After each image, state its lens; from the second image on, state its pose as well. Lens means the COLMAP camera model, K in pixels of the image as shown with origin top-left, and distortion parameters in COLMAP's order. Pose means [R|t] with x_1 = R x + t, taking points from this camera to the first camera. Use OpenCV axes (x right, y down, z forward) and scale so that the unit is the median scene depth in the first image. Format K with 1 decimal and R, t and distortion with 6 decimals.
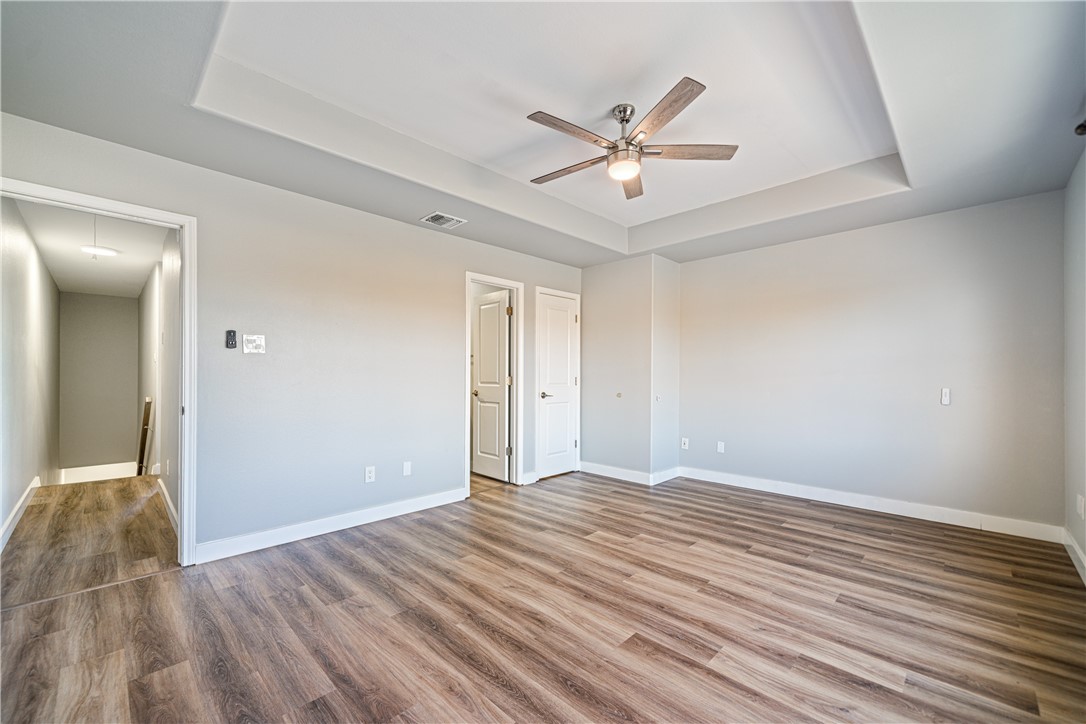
lens RADIAL K [[436.0, 0, 548.3], [0, 436.0, 377.3], [0, 0, 1]] dist [0.001805, 0.000008]
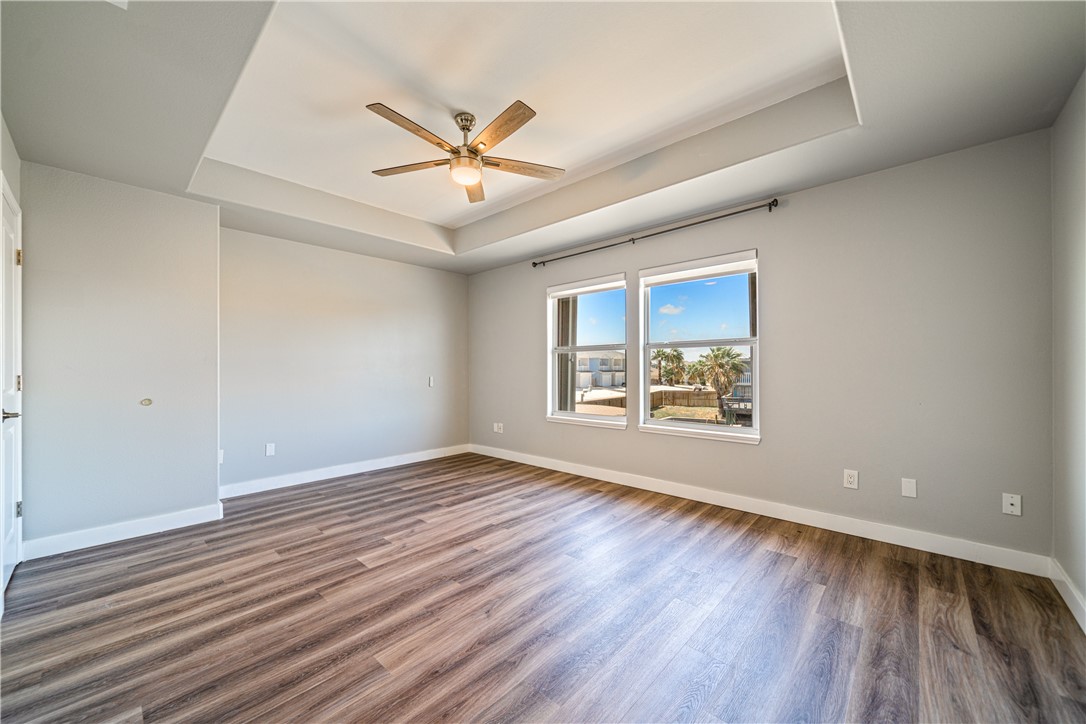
lens RADIAL K [[401.0, 0, 542.8], [0, 401.0, 369.4], [0, 0, 1]] dist [-0.001016, 0.000081]
pose [[-0.019540, -0.003171, 0.999804, -0.678759], [0.010583, 0.999938, 0.003378, -0.002522], [-0.999753, 0.010647, -0.019505, 0.694637]]
